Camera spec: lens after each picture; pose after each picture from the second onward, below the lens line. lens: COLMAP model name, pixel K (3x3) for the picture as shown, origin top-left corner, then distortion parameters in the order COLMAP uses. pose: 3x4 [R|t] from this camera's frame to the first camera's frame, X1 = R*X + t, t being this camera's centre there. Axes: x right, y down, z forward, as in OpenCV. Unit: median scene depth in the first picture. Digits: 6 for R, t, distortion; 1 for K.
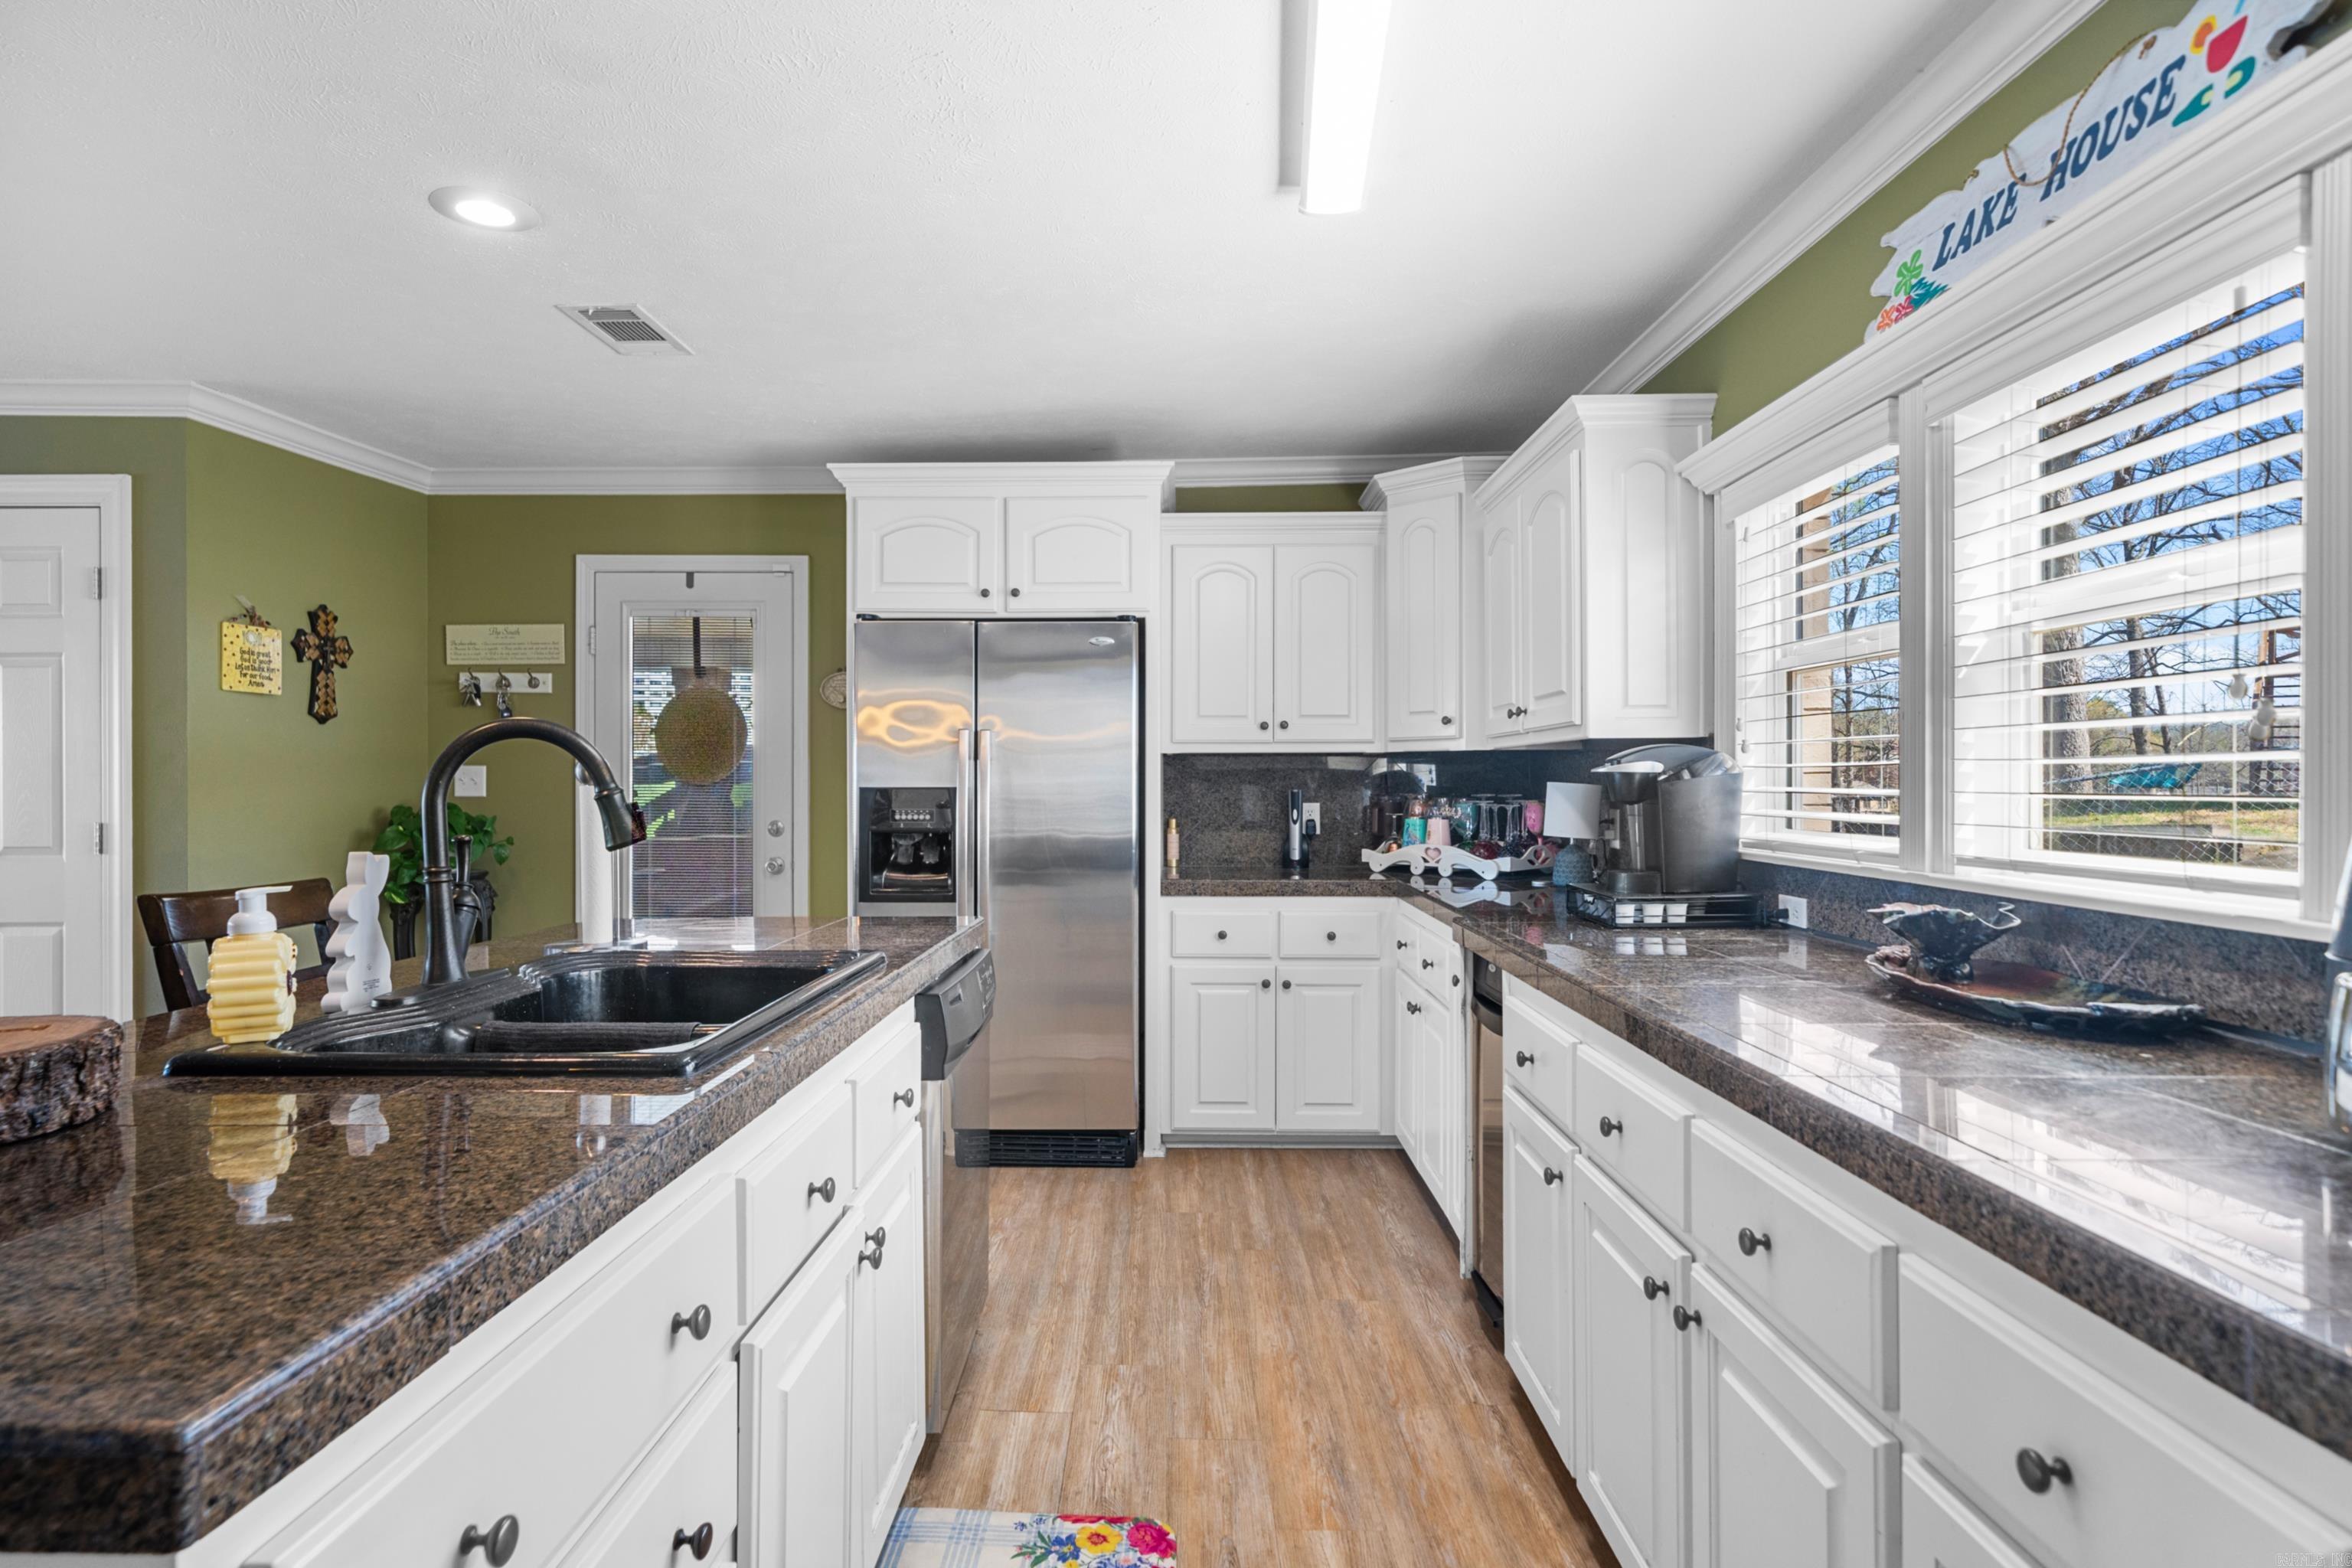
lens RADIAL K [[1251.3, 0, 1166.8], [0, 1251.3, 787.0], [0, 0, 1]] dist [0.000433, 0.000017]
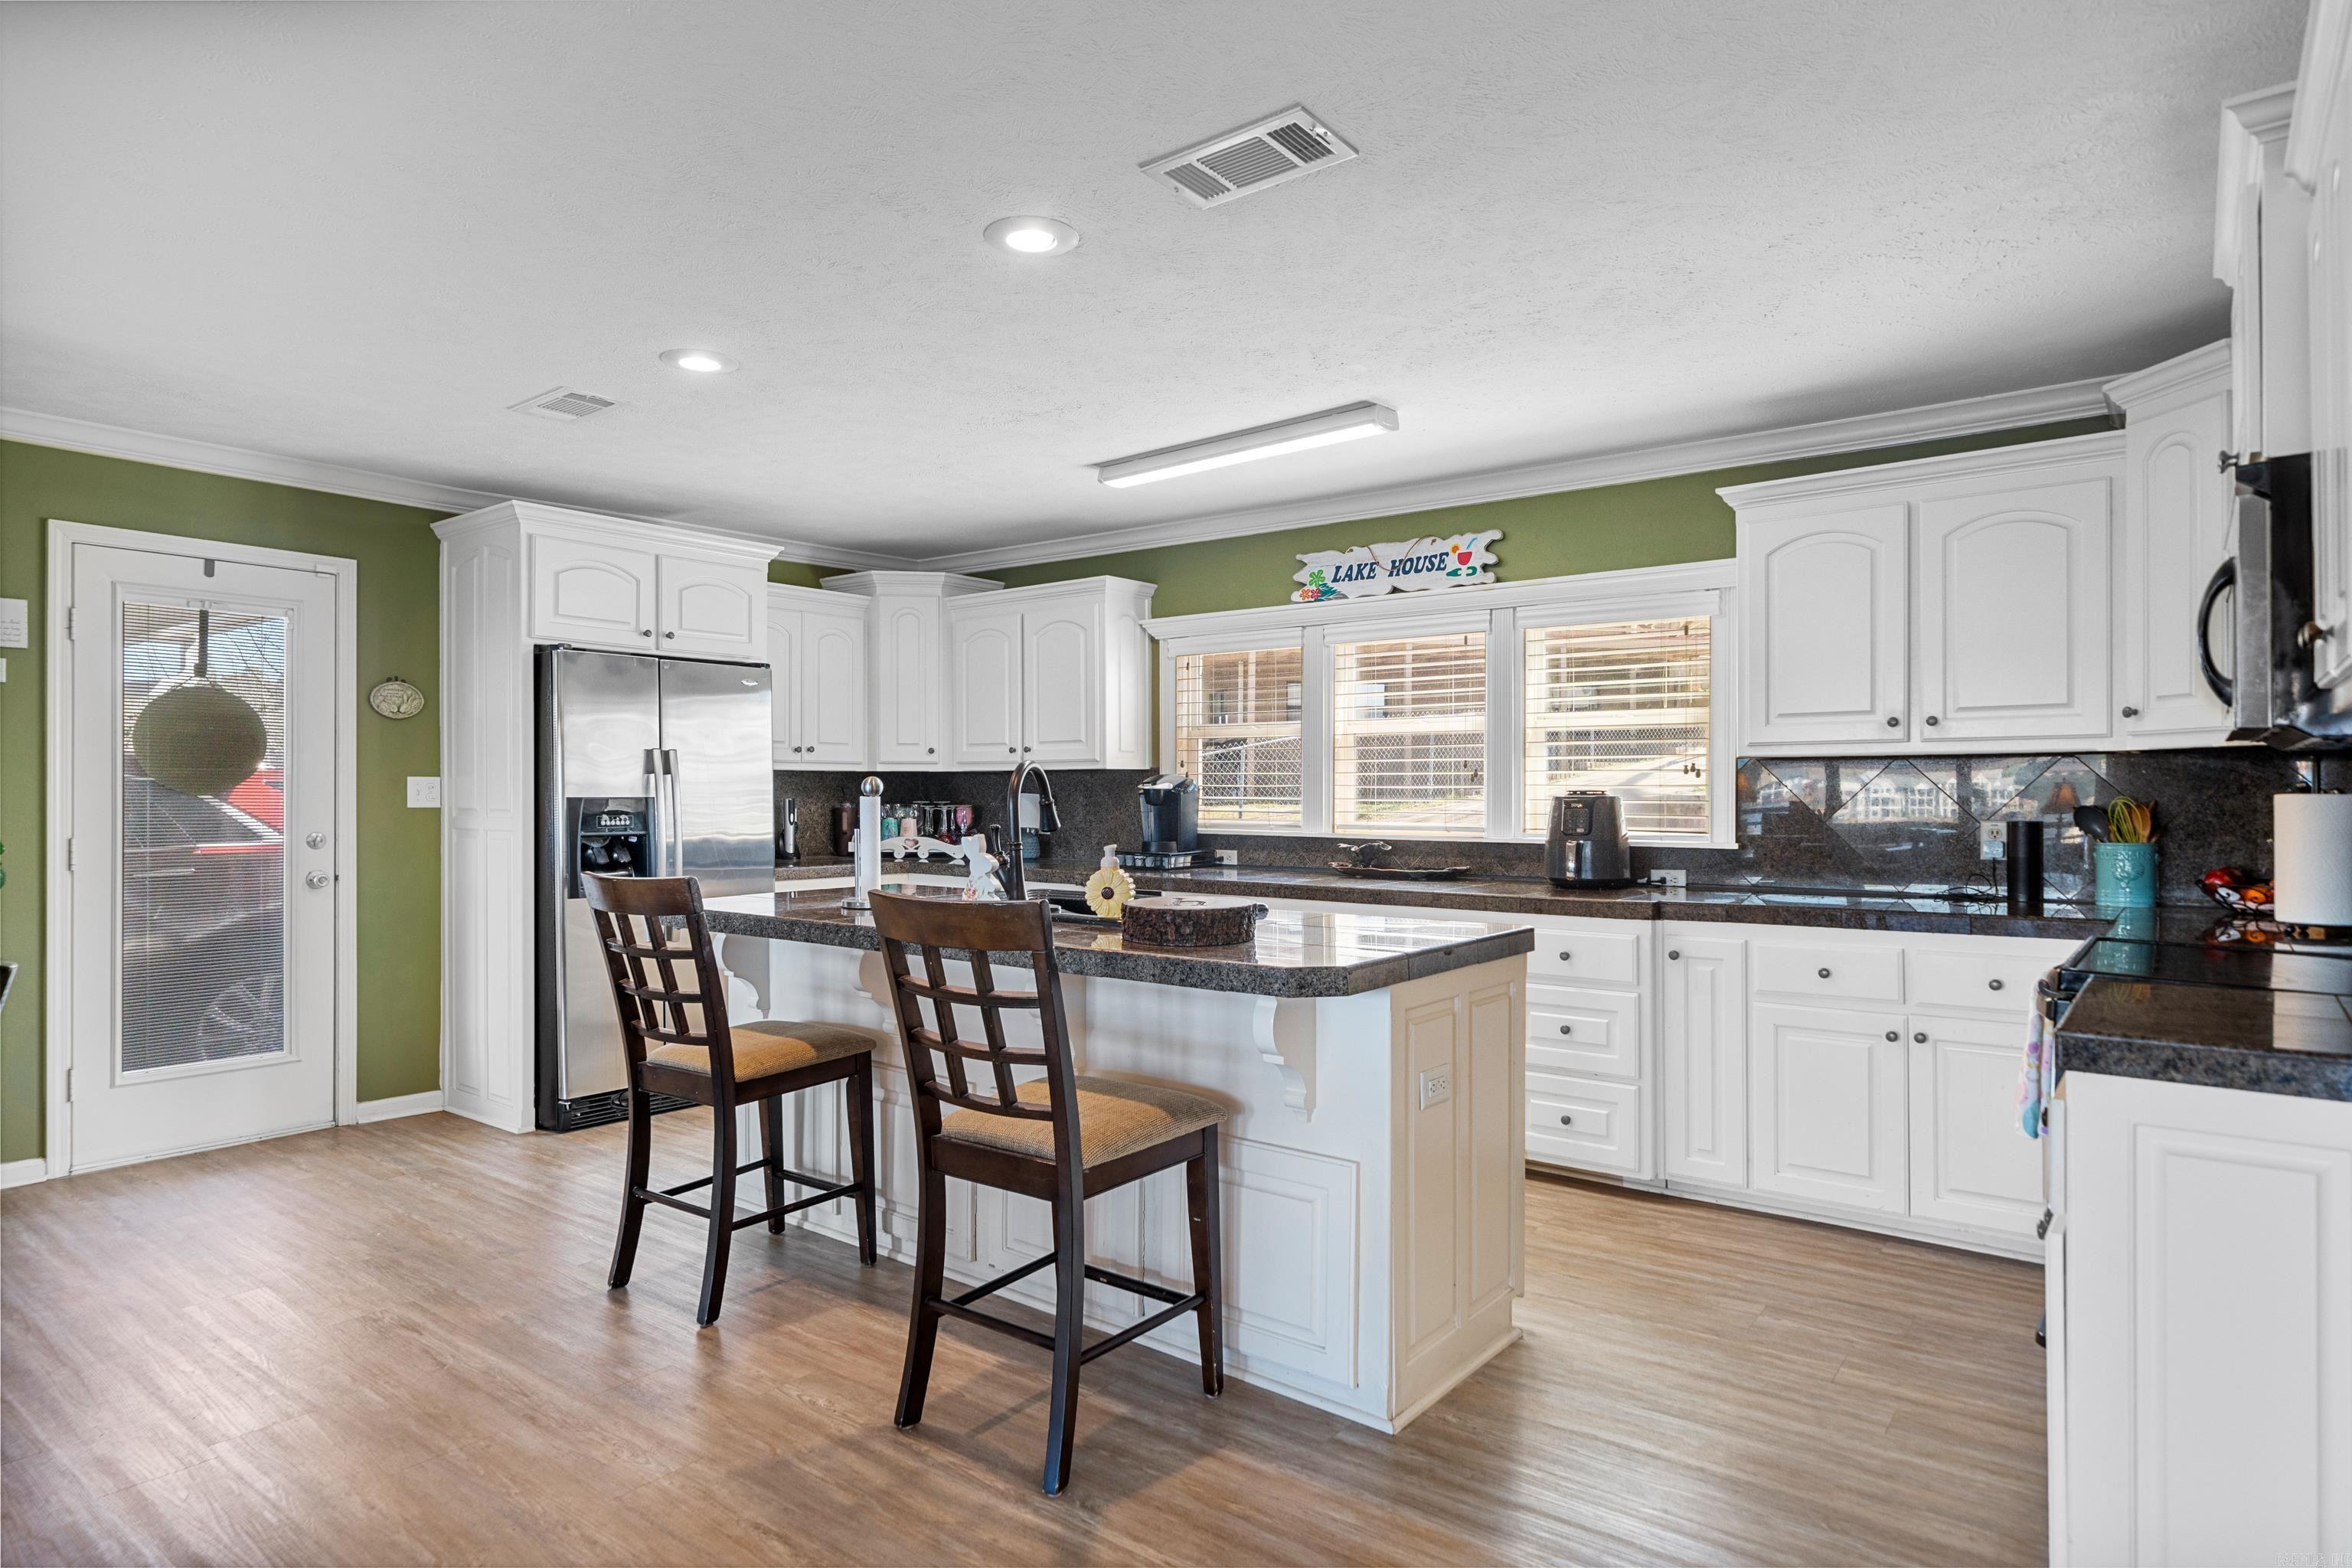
lens RADIAL K [[1307.6, 0, 1176.0], [0, 1307.6, 784.0], [0, 0, 1]] dist [0.003236, 0.000004]
pose [[0.604187, 0.006235, 0.796818, -1.143682], [0.000140, 0.999969, -0.007930, -0.003041], [-0.796843, 0.004902, 0.604167, -0.203819]]
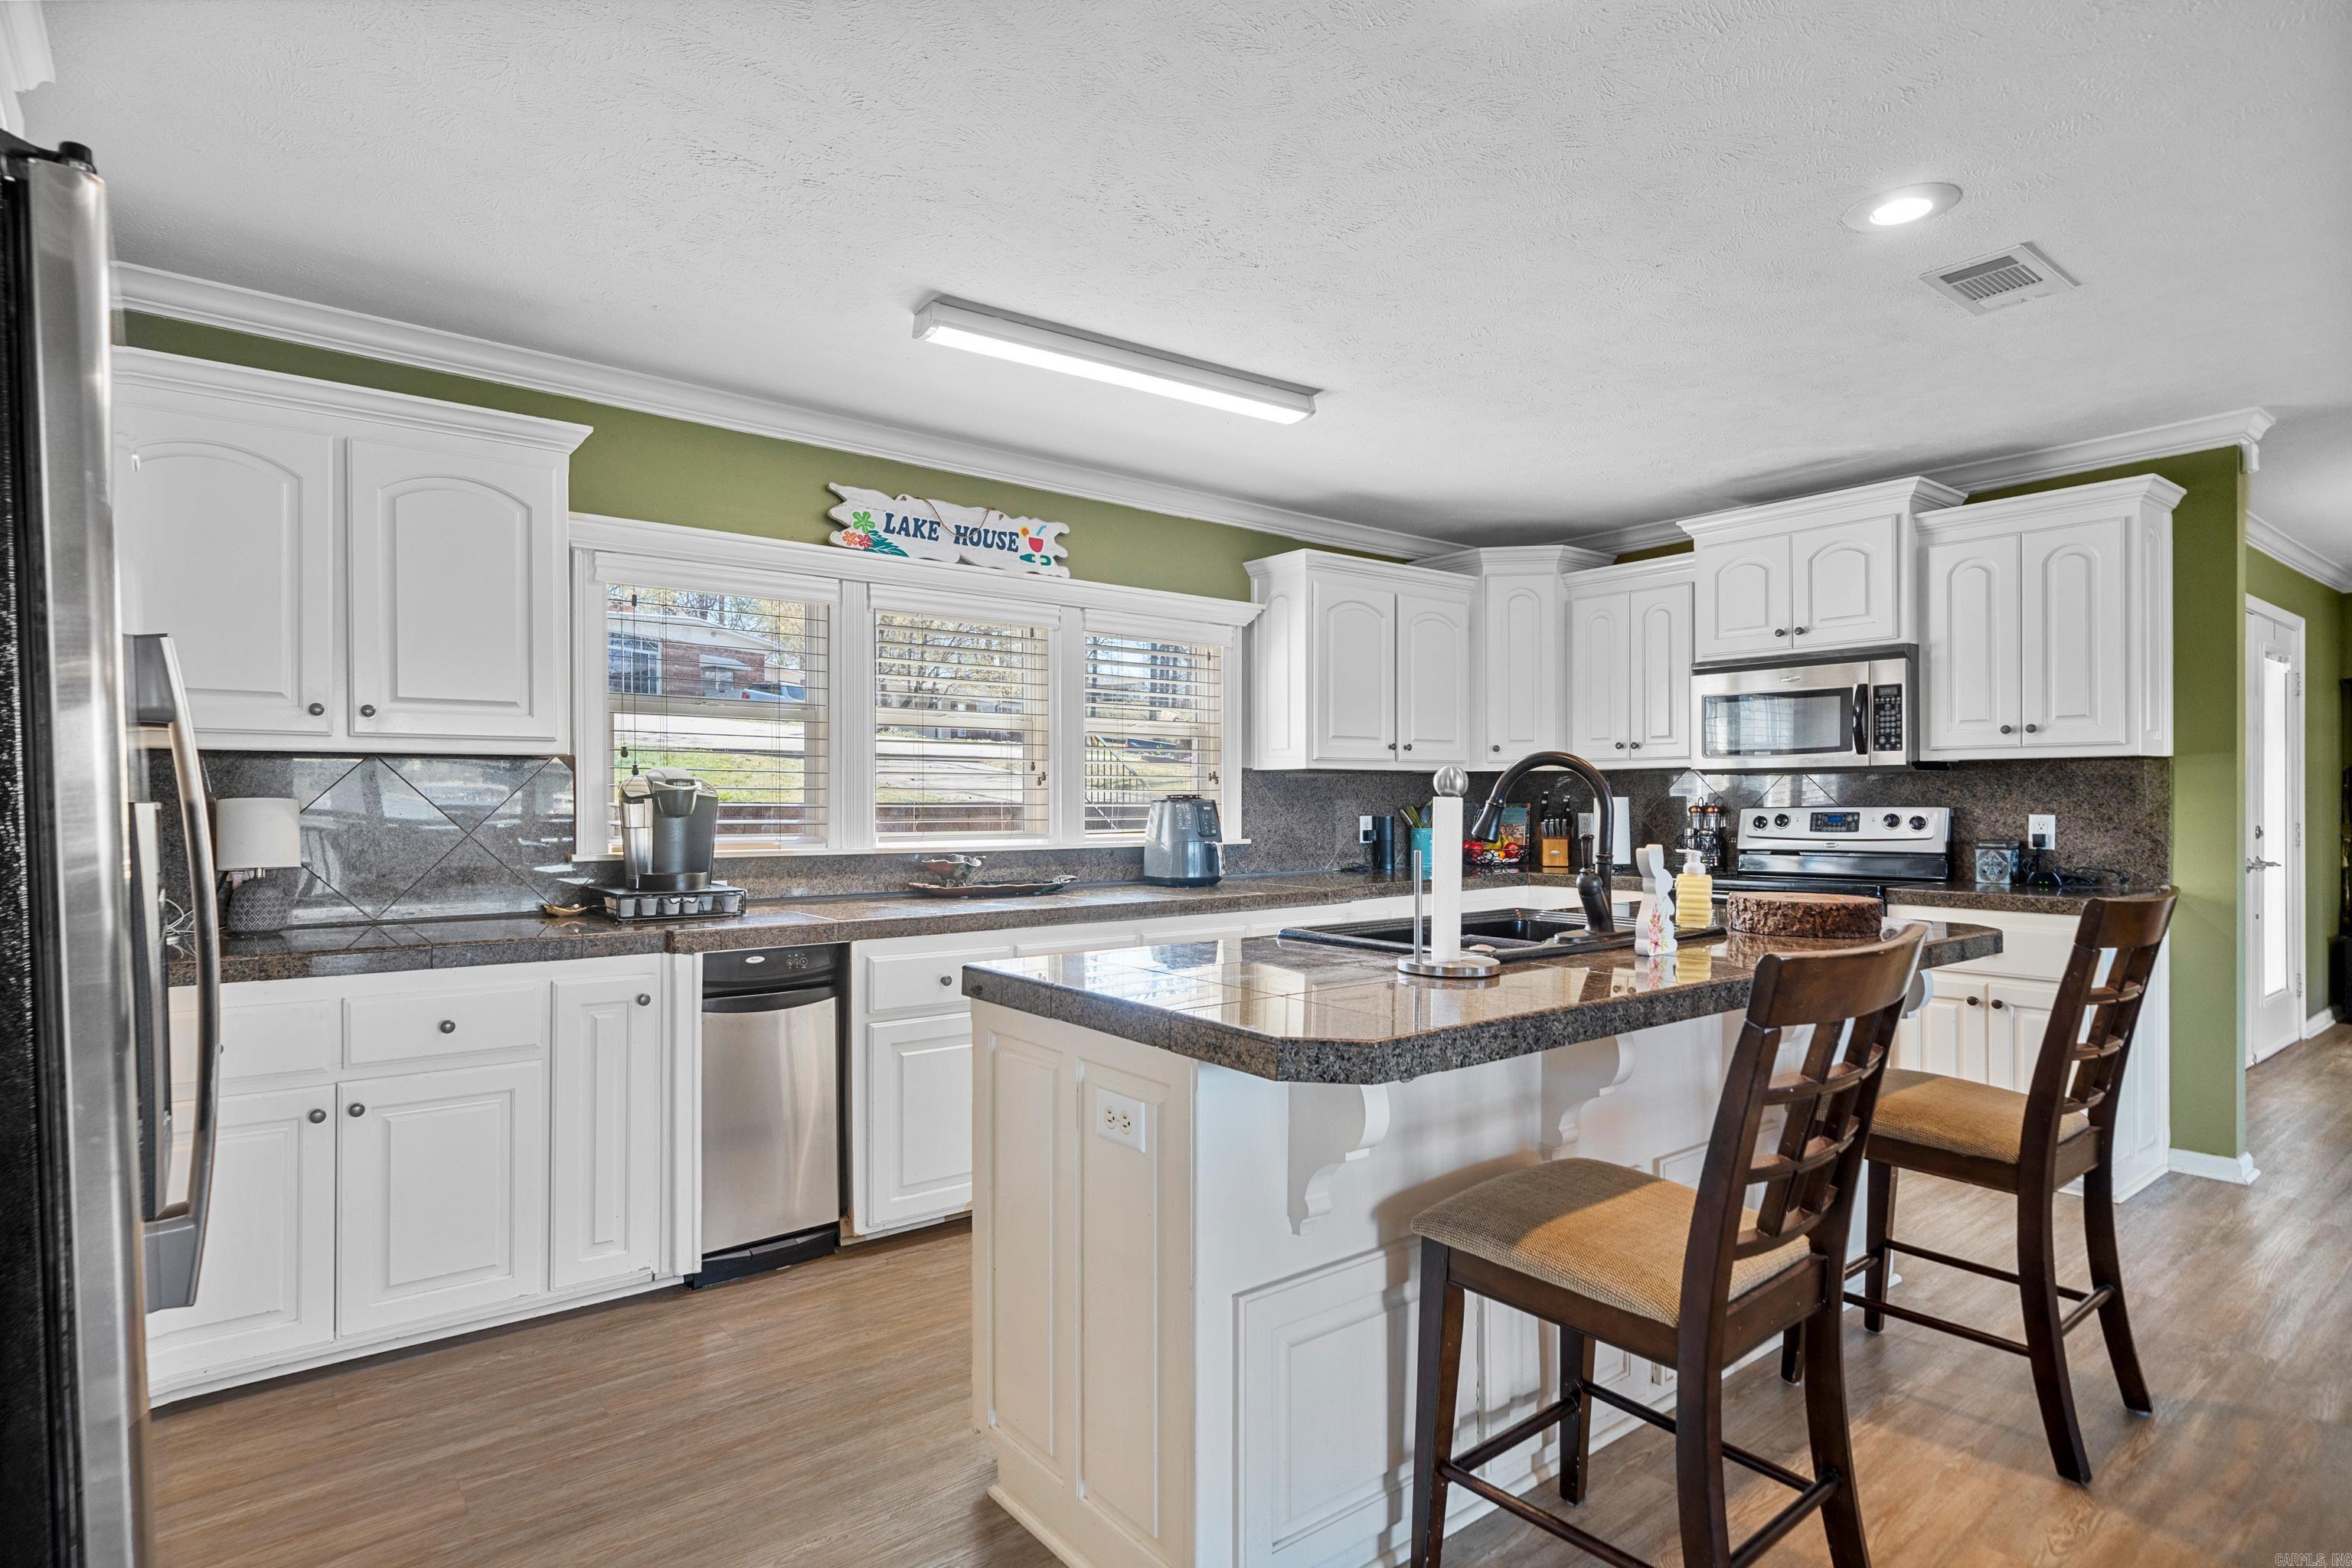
lens RADIAL K [[1219.4, 0, 1168.8], [0, 1219.4, 793.9], [0, 0, 1]] dist [0.000697, 0.000794]
pose [[-0.625125, 0.006447, 0.780498, -0.804033], [0.003056, 0.999978, -0.005812, -0.001016], [-0.780519, -0.001248, -0.625131, 1.324936]]
